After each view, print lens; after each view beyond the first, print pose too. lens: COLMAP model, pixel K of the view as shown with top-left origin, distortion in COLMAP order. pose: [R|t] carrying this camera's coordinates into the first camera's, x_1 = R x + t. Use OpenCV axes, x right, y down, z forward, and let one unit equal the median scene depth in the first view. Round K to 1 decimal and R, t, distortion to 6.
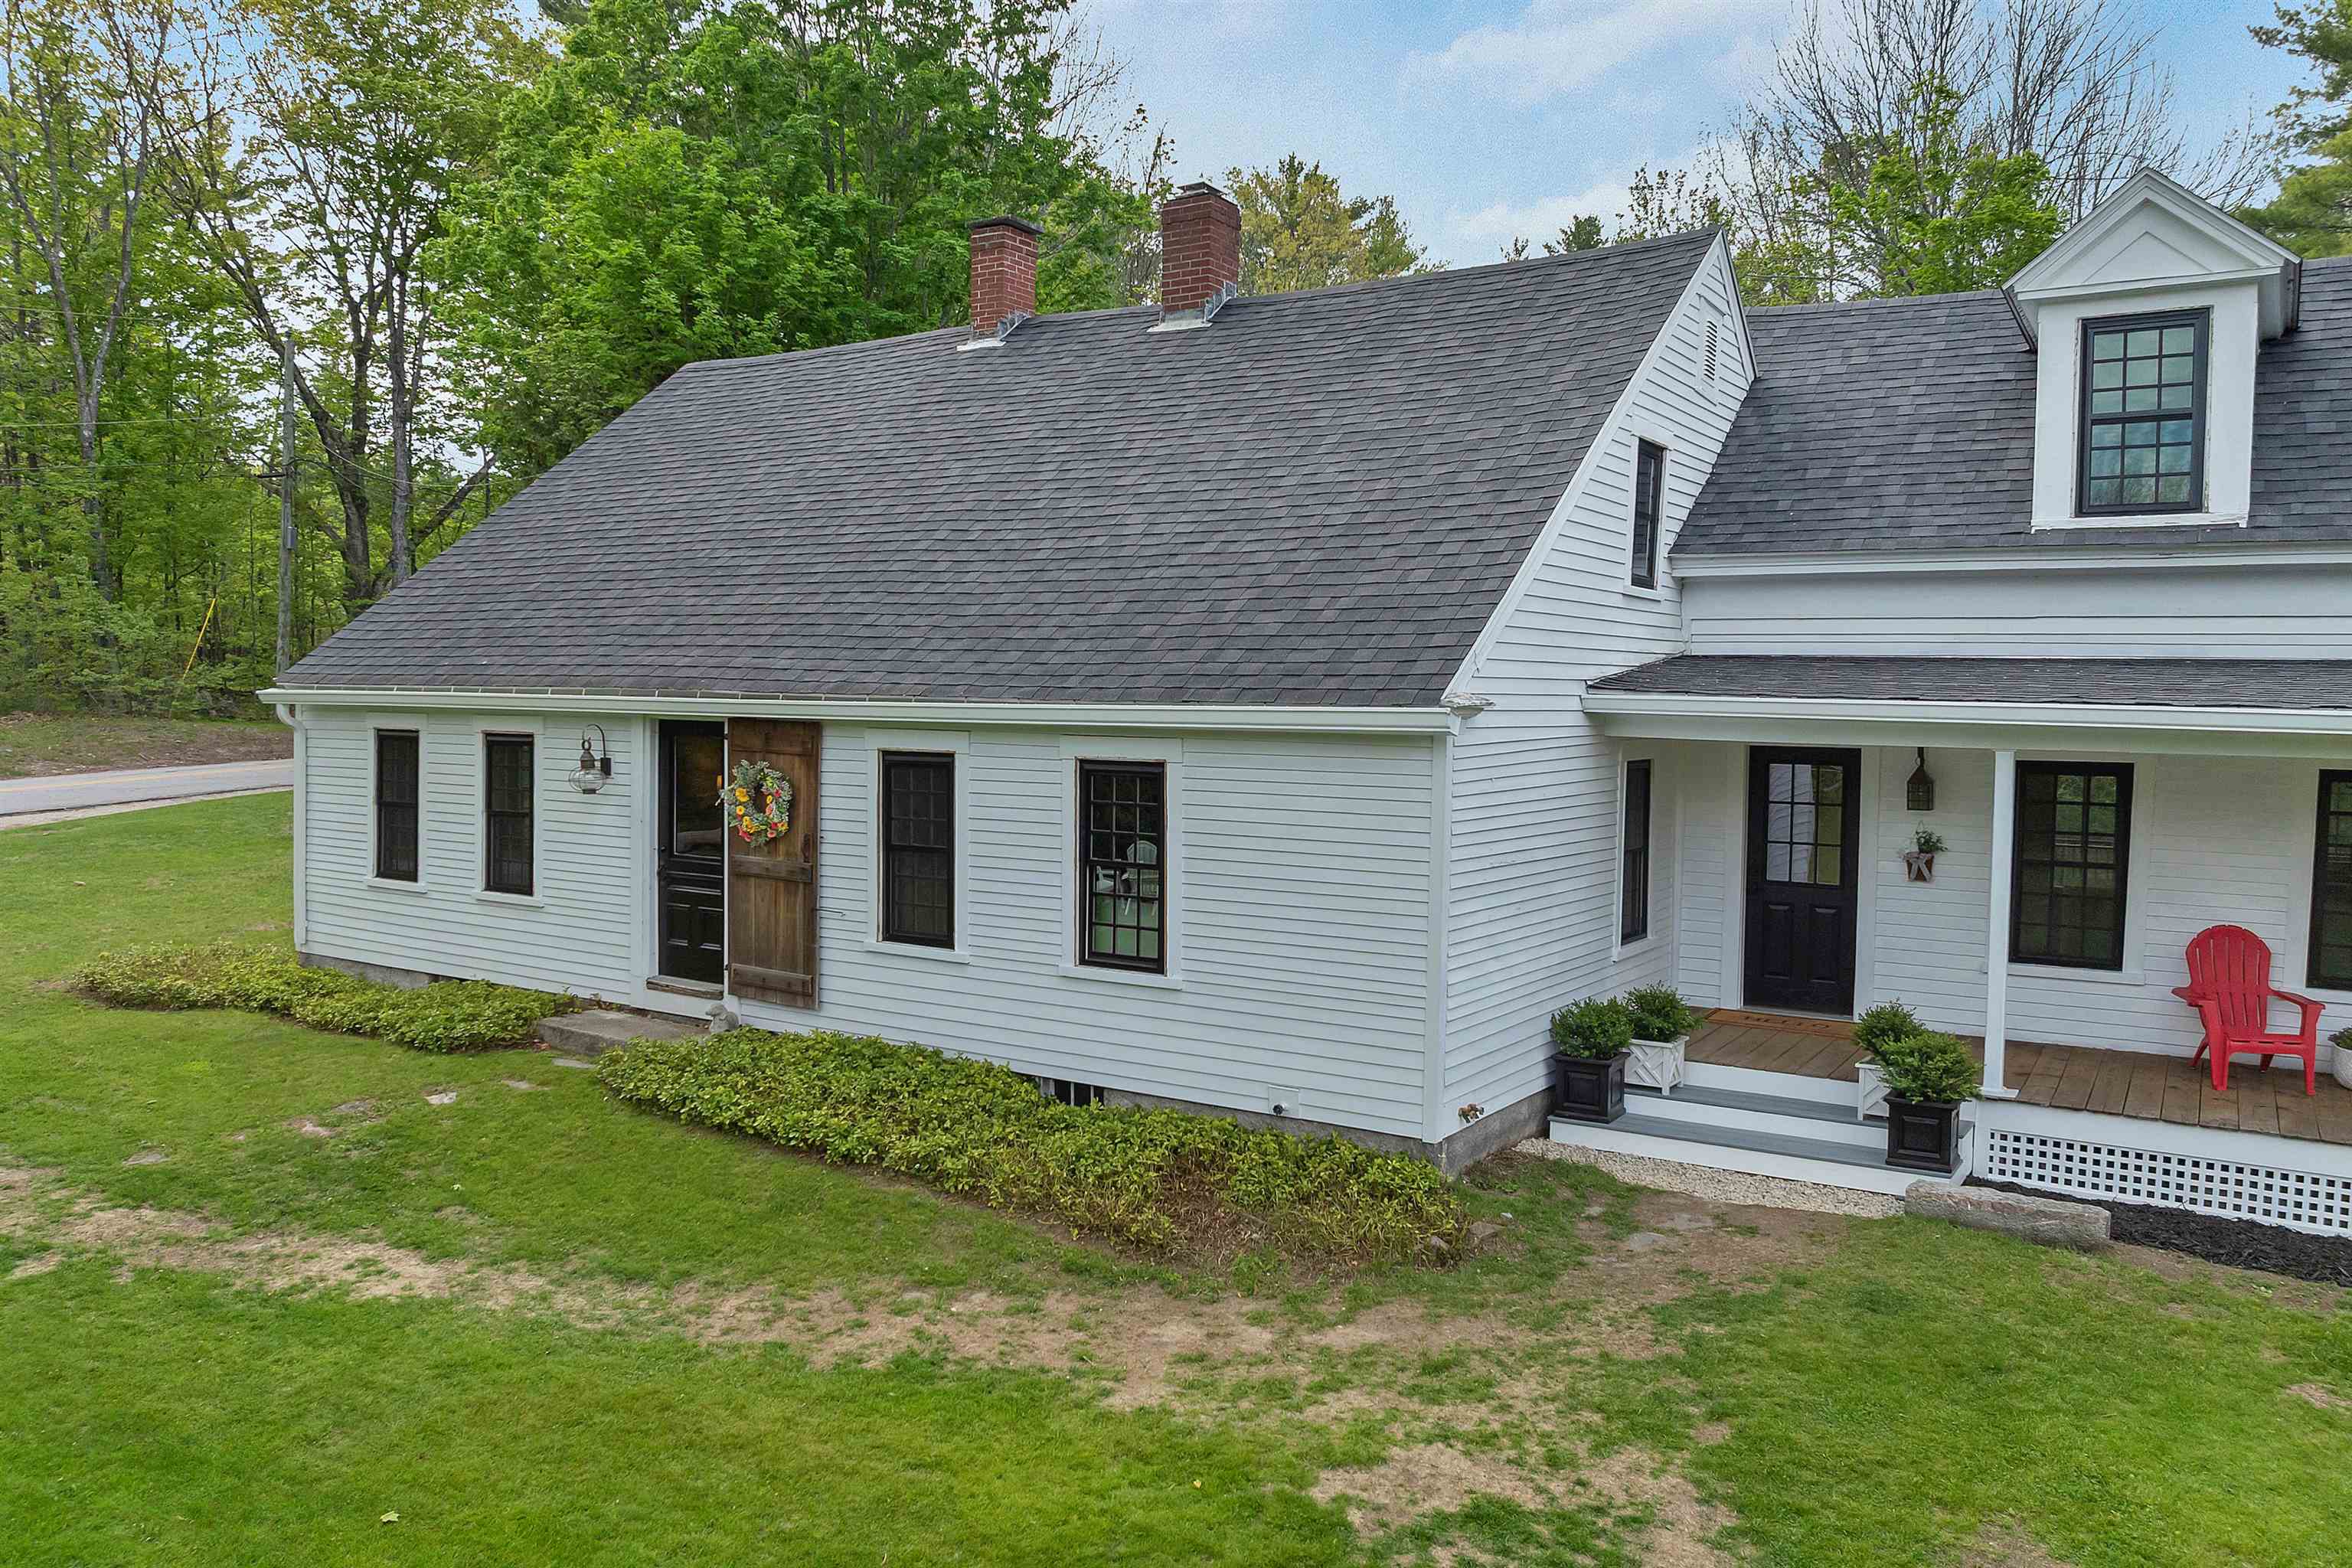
lens RADIAL K [[1691.4, 0, 1176.0], [0, 1691.4, 784.0], [0, 0, 1]] dist [0.000848, 0.000276]
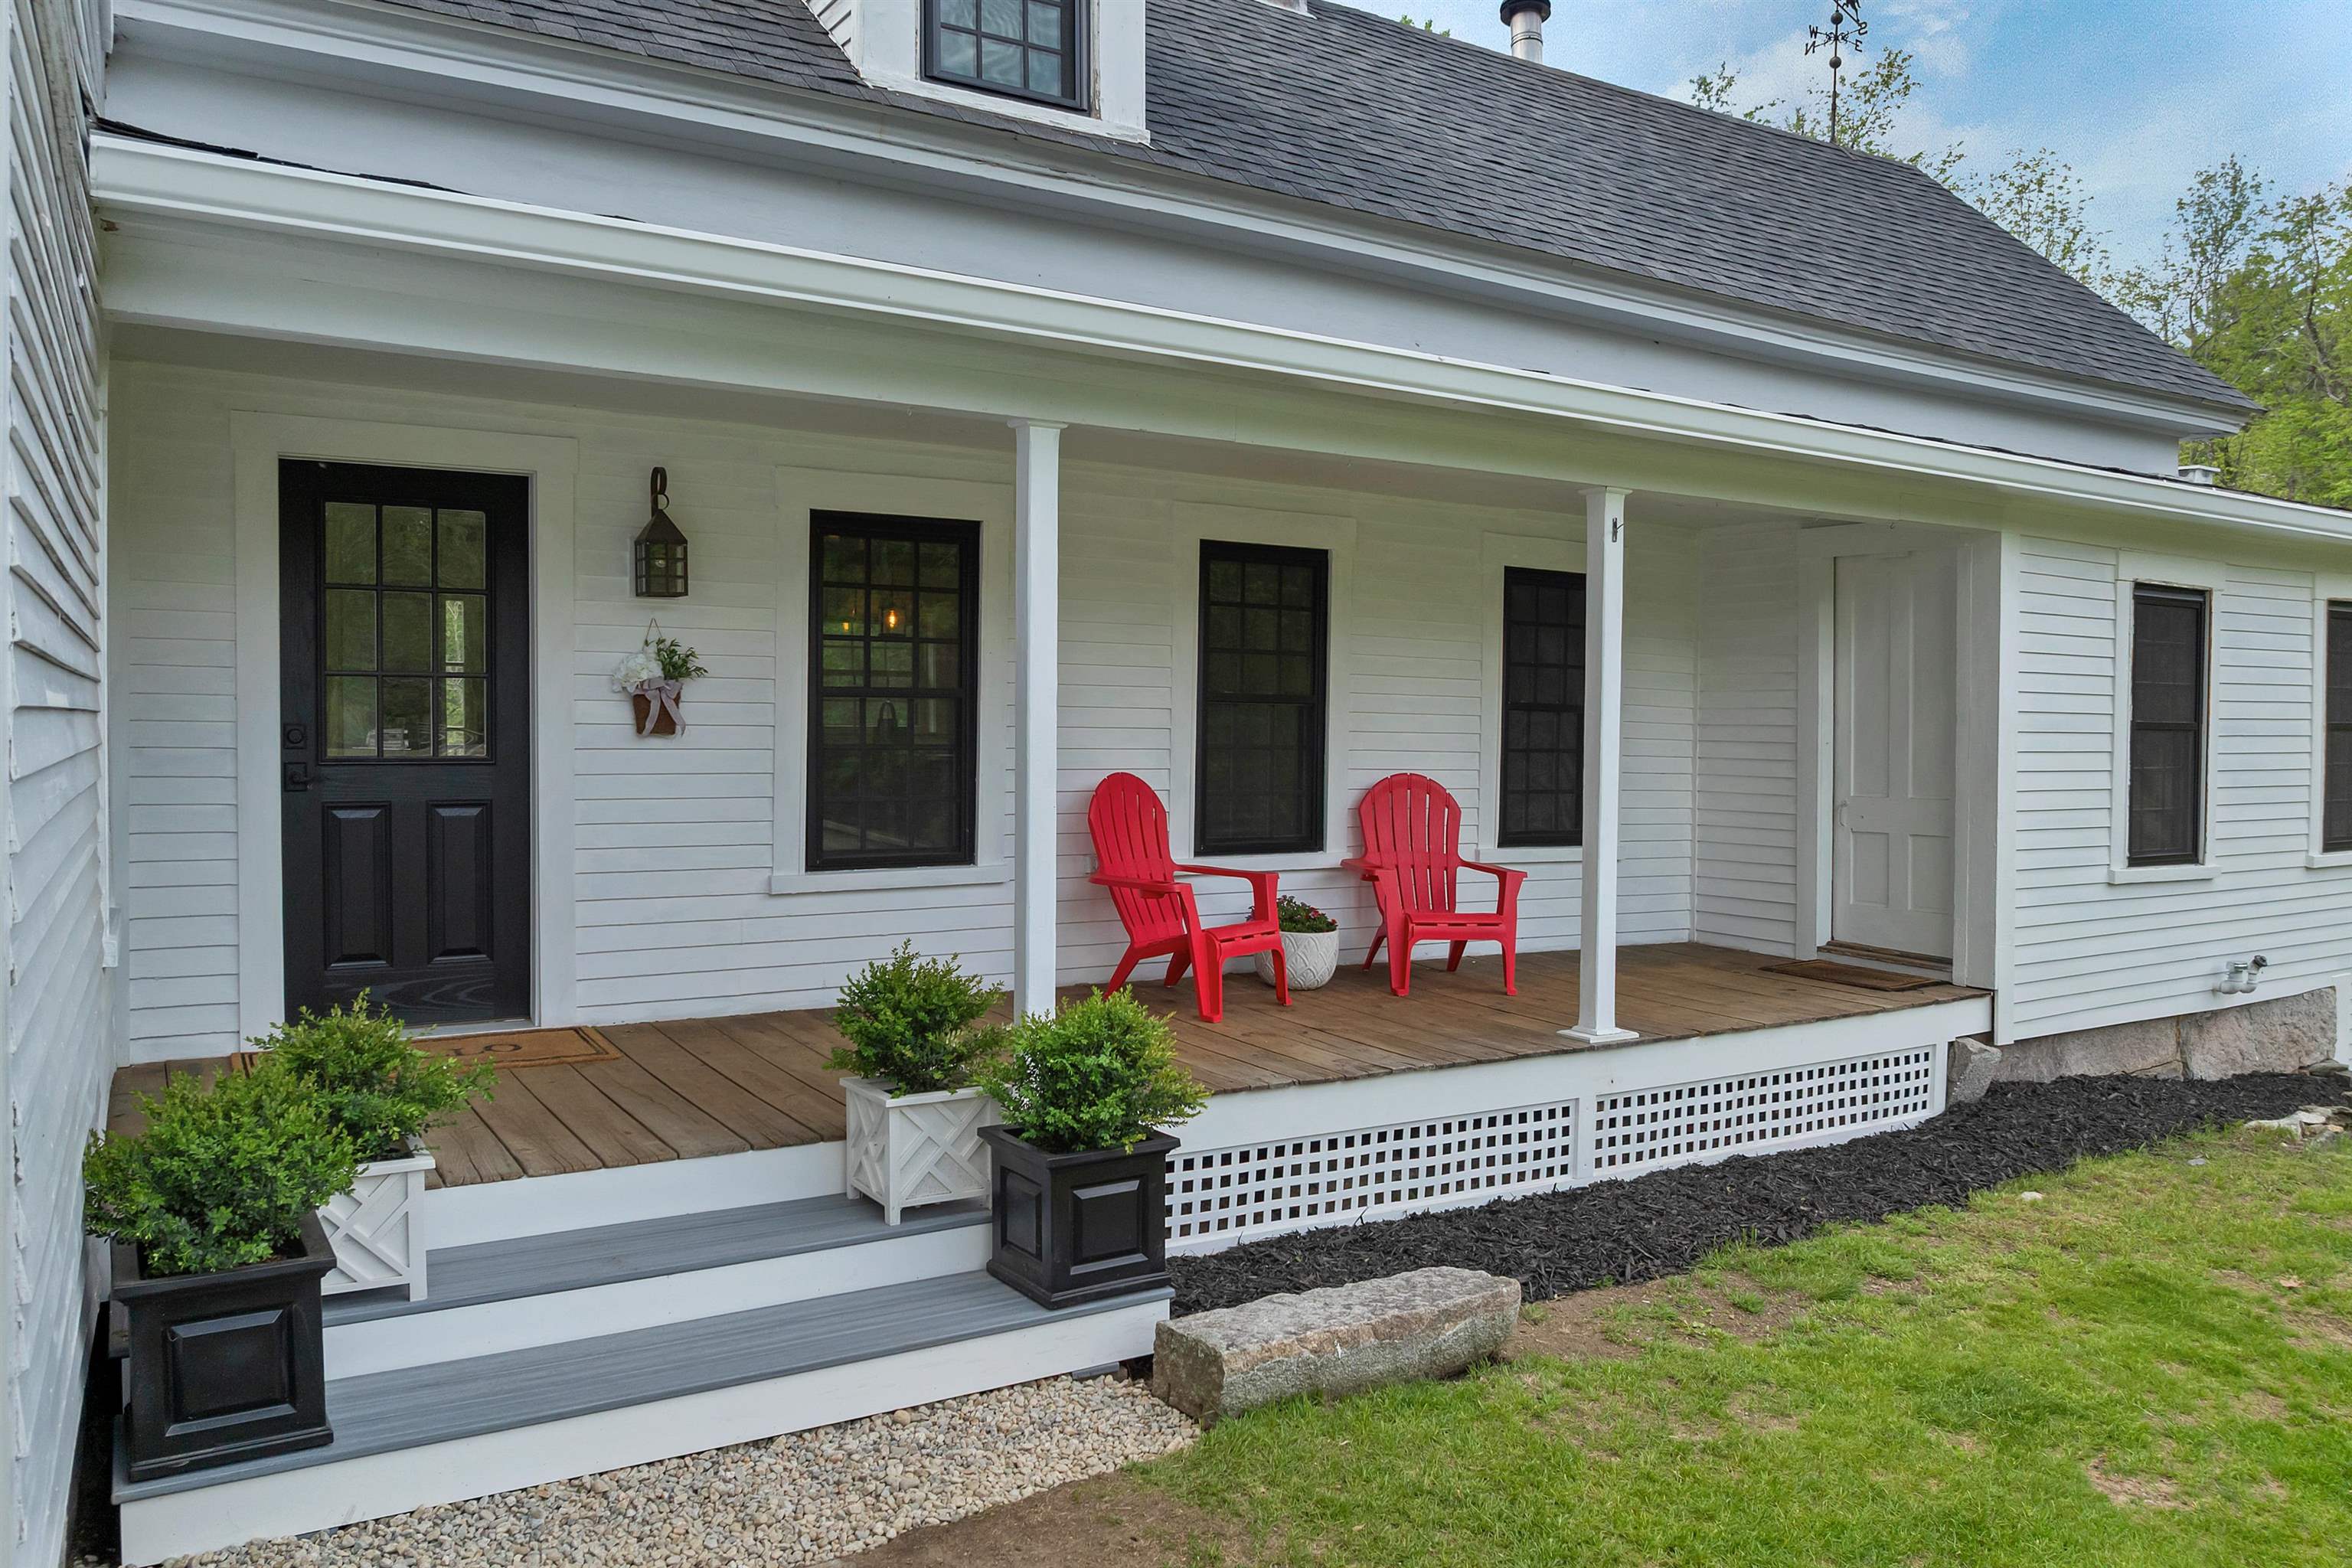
lens RADIAL K [[1691.4, 0, 1176.0], [0, 1691.4, 784.0], [0, 0, 1]] dist [0.000848, 0.000276]
pose [[0.426426, -0.035926, 0.903809, 0.041810], [0.036386, 0.999083, 0.022546, 0.074600], [-0.903790, 0.023271, 0.427342, 0.710469]]
